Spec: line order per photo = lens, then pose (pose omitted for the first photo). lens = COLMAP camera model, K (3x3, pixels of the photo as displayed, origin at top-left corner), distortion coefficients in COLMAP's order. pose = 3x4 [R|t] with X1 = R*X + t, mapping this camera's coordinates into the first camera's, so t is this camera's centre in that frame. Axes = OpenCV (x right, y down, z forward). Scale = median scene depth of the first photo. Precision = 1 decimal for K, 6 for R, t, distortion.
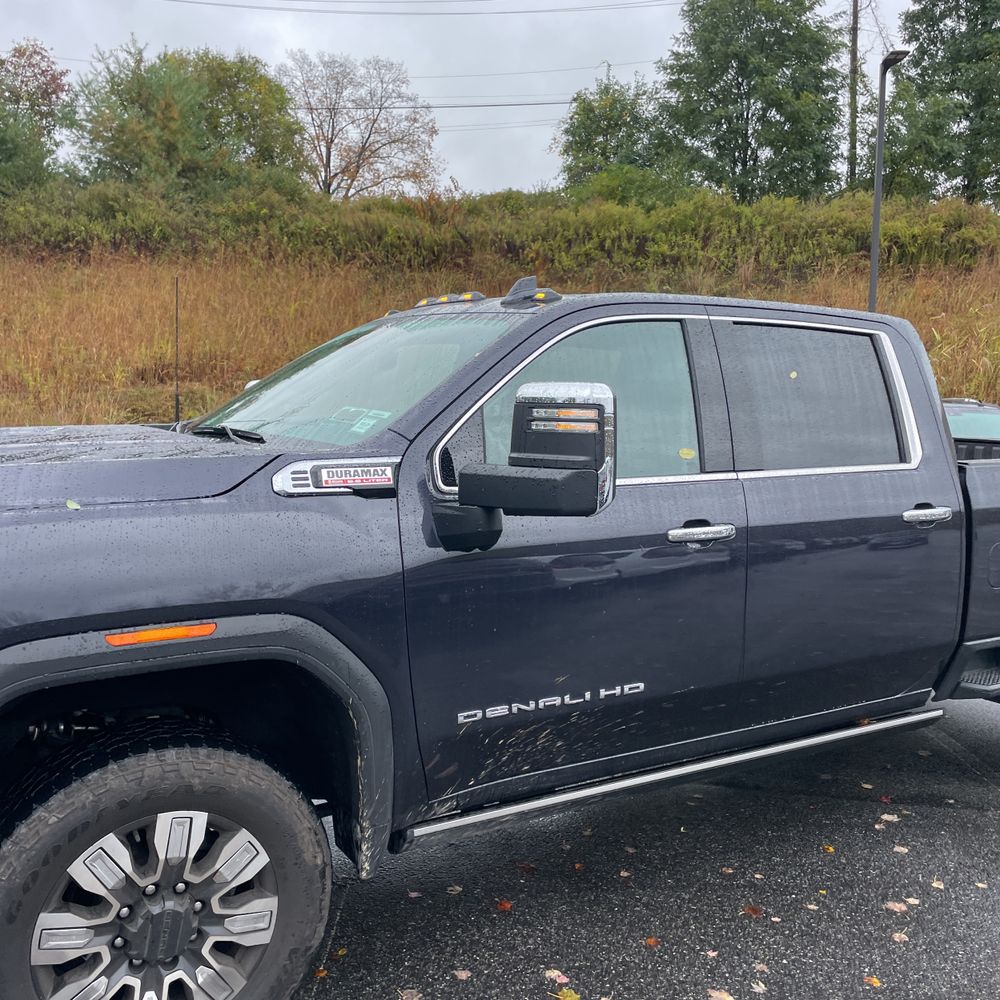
lens RADIAL K [[1018.5, 0, 500.6], [0, 1018.5, 503.0], [0, 0, 1]] dist [0.040098, 0.000000]
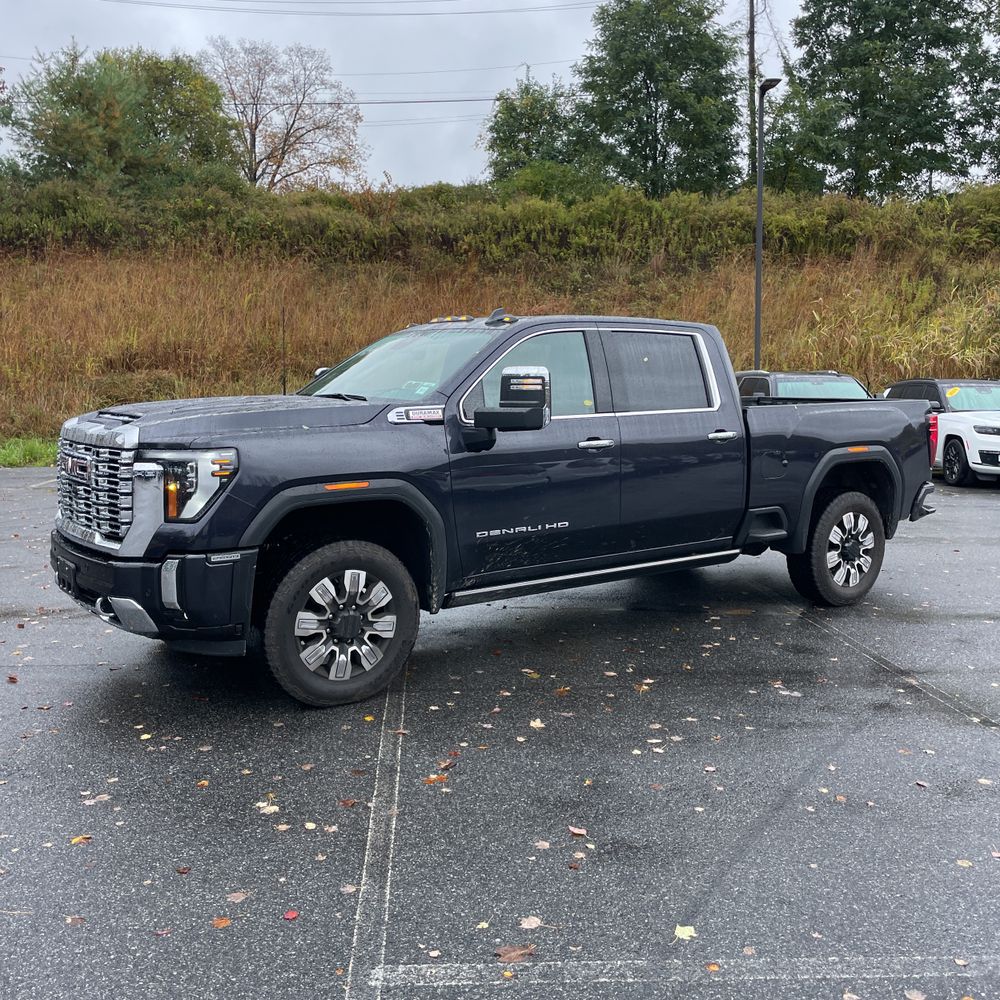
lens RADIAL K [[1018.5, 0, 523.5], [0, 1018.5, 488.3], [0, 0, 1]] dist [0.040098, 0.000000]
pose [[0.995574, -0.031397, 0.088578, -0.131682], [0.030979, 0.999501, 0.006089, 0.116665], [-0.088725, -0.003318, 0.996051, -1.066375]]
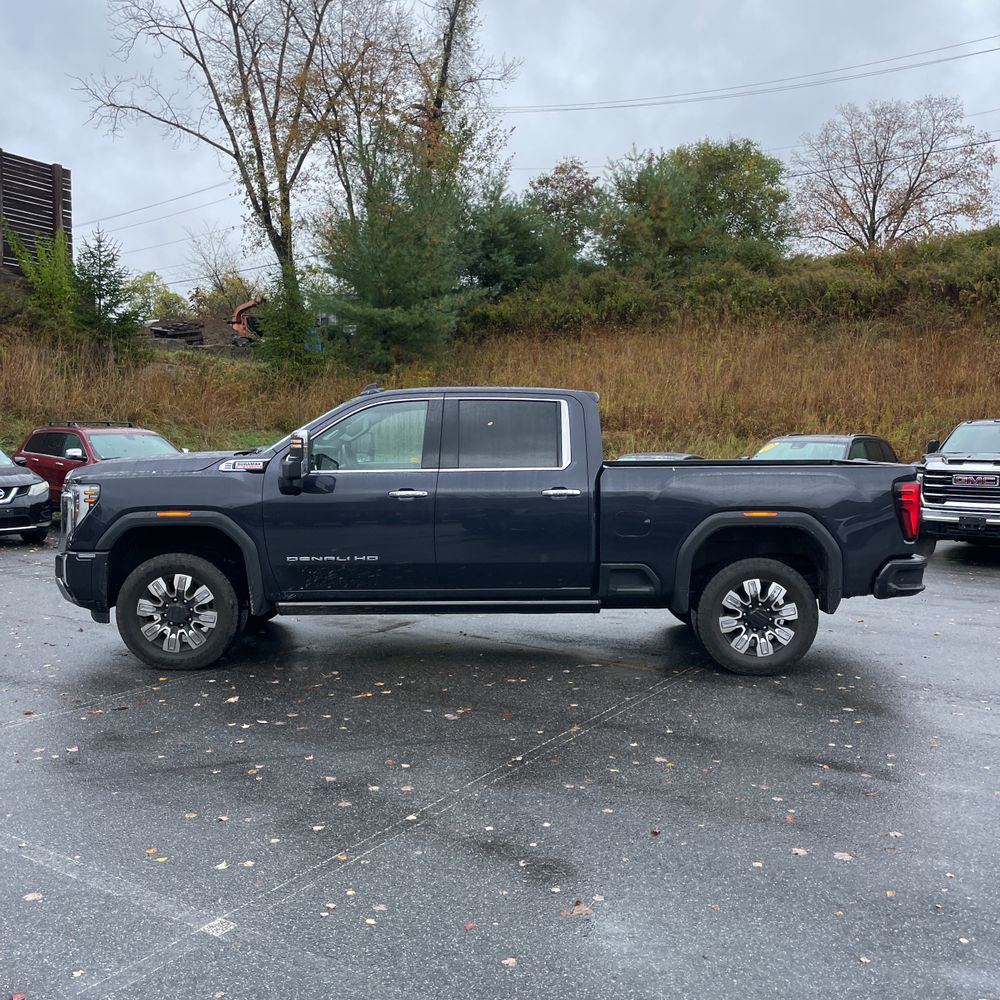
lens RADIAL K [[1018.5, 0, 525.9], [0, 1018.5, 507.8], [0, 0, 1]] dist [0.040098, 0.000000]
pose [[0.862614, 0.016549, -0.505593, 1.913955], [-0.037075, 0.998845, -0.030562, 0.145573], [0.504503, 0.045108, 0.862231, -1.008993]]
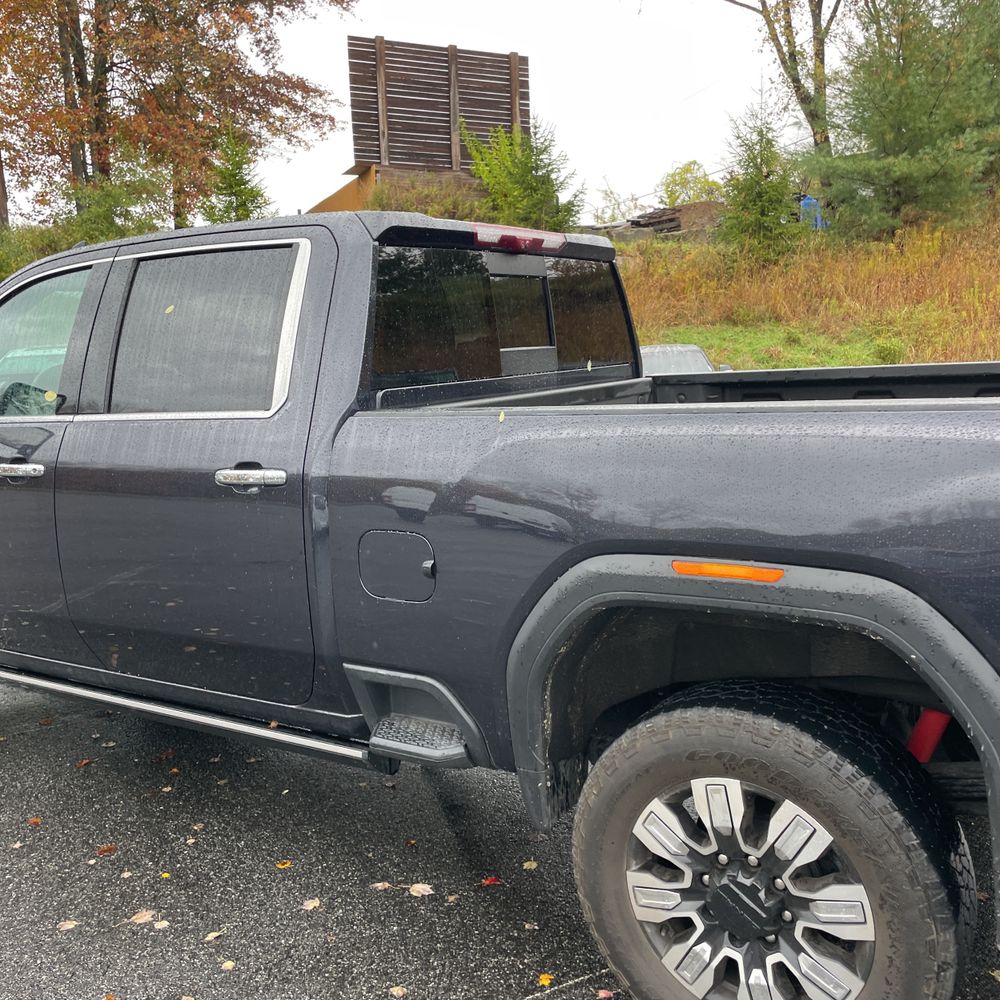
lens RADIAL K [[1018.5, 0, 516.1], [0, 1018.5, 494.6], [0, 0, 1]] dist [0.040098, 0.000000]
pose [[0.436989, 0.091366, -0.894814, 1.706352], [-0.037455, 0.995813, 0.083387, -0.067924], [0.898687, -0.002924, 0.438582, 1.206453]]
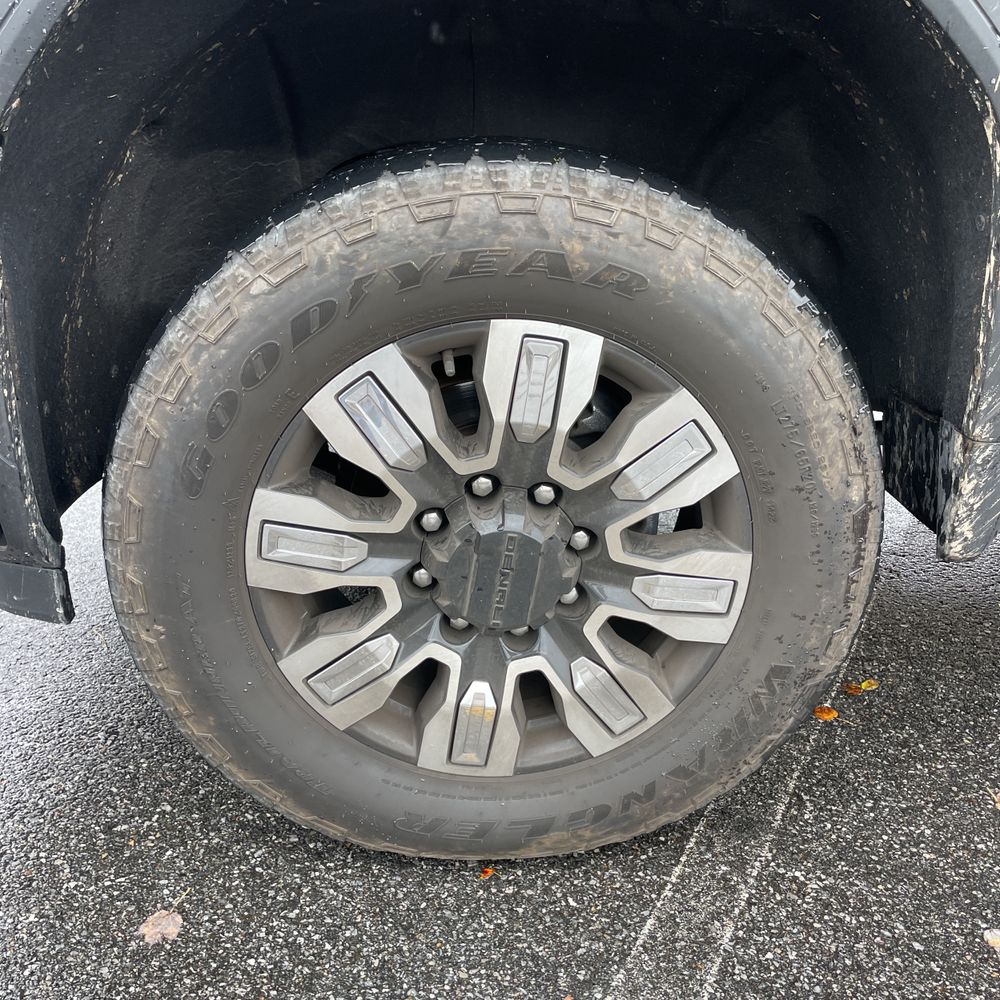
lens RADIAL K [[1018.5, 0, 498.1], [0, 1018.5, 500.2], [0, 0, 1]] dist [0.040098, 0.000000]
pose [[0.880682, 0.146993, -0.450325, -0.115104], [-0.017087, 0.959877, 0.279900, 0.233076], [0.473400, -0.238808, 0.847858, 0.563063]]
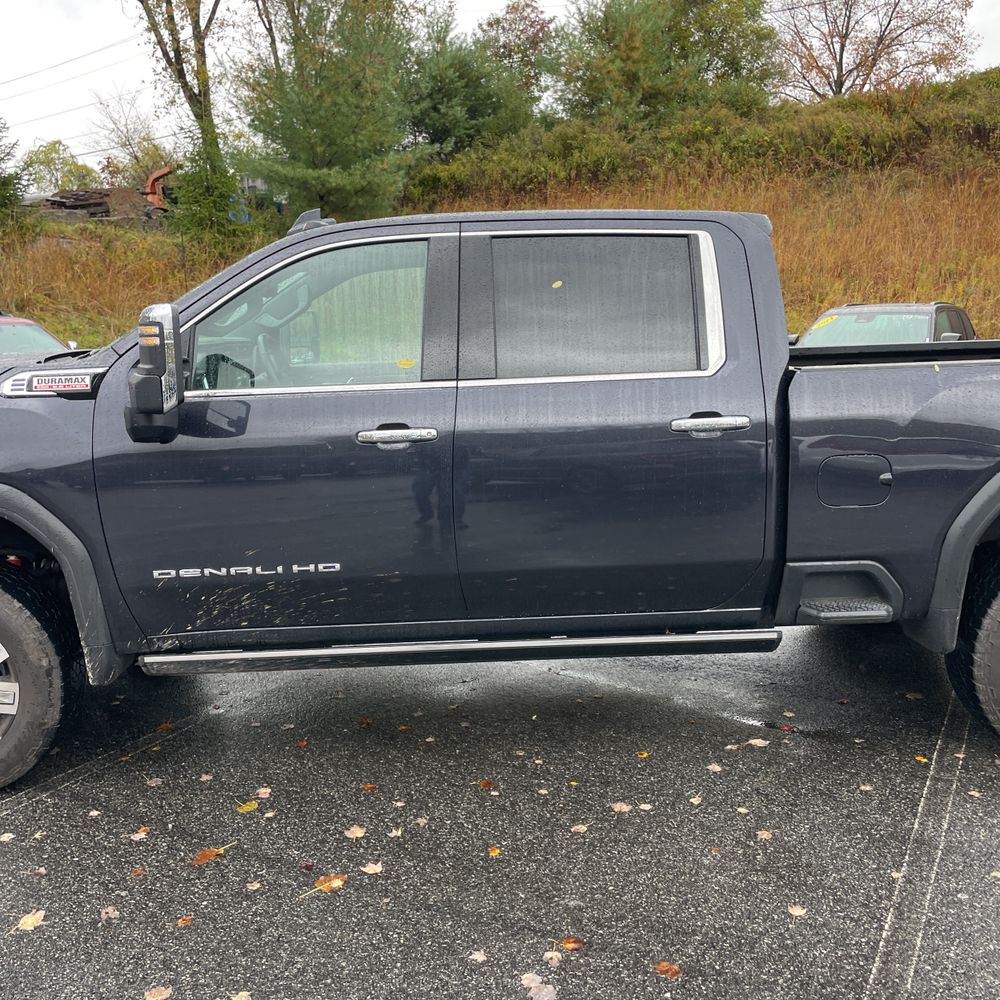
lens RADIAL K [[1018.5, 0, 494.9], [0, 1018.5, 500.1], [0, 0, 1]] dist [0.040098, 0.000000]
pose [[0.874674, 0.046296, -0.482495, 1.003474], [-0.011118, 0.997083, 0.075516, 0.018043], [0.484584, -0.060688, 0.872637, 0.098506]]
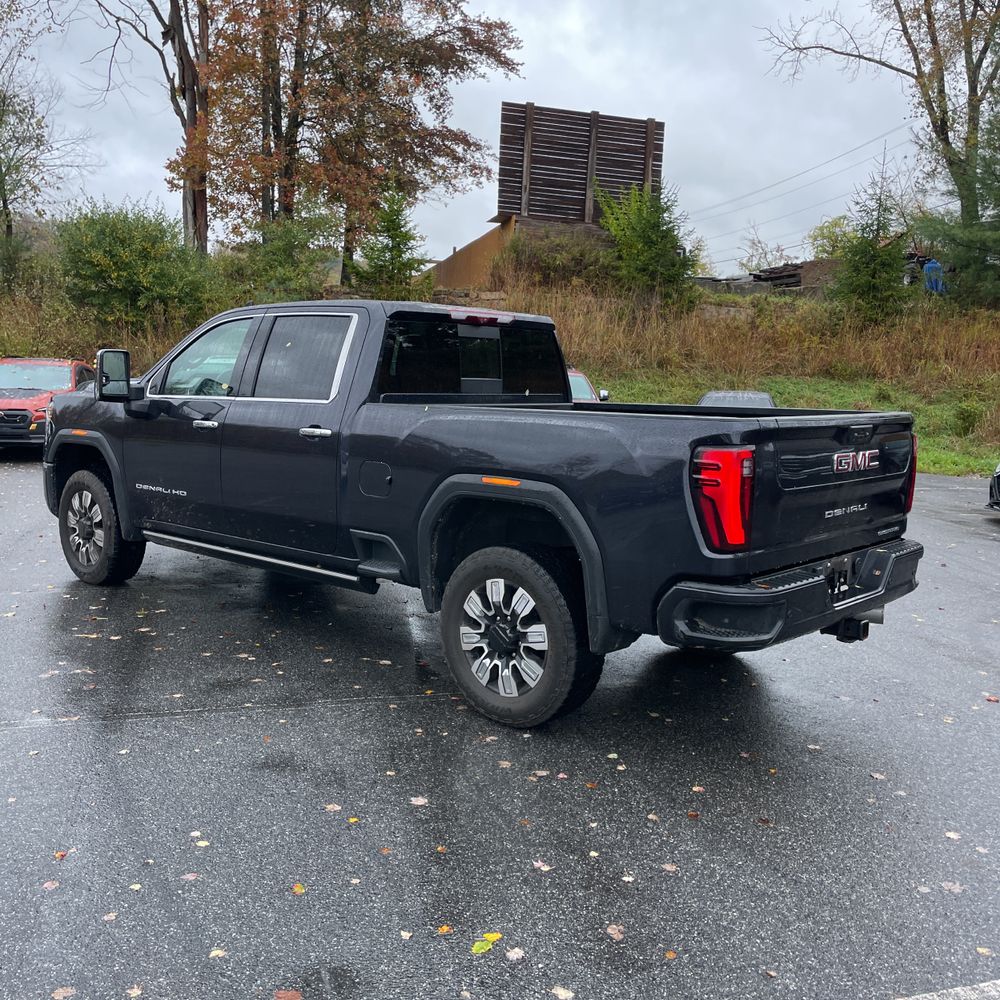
lens RADIAL K [[1018.5, 0, 500.0], [0, 1018.5, 496.6], [0, 0, 1]] dist [0.040098, 0.000000]
pose [[0.285741, 0.097320, -0.953352, 2.794570], [-0.118223, 0.990811, 0.065710, -0.037878], [0.950987, 0.093932, 0.294621, 1.178814]]
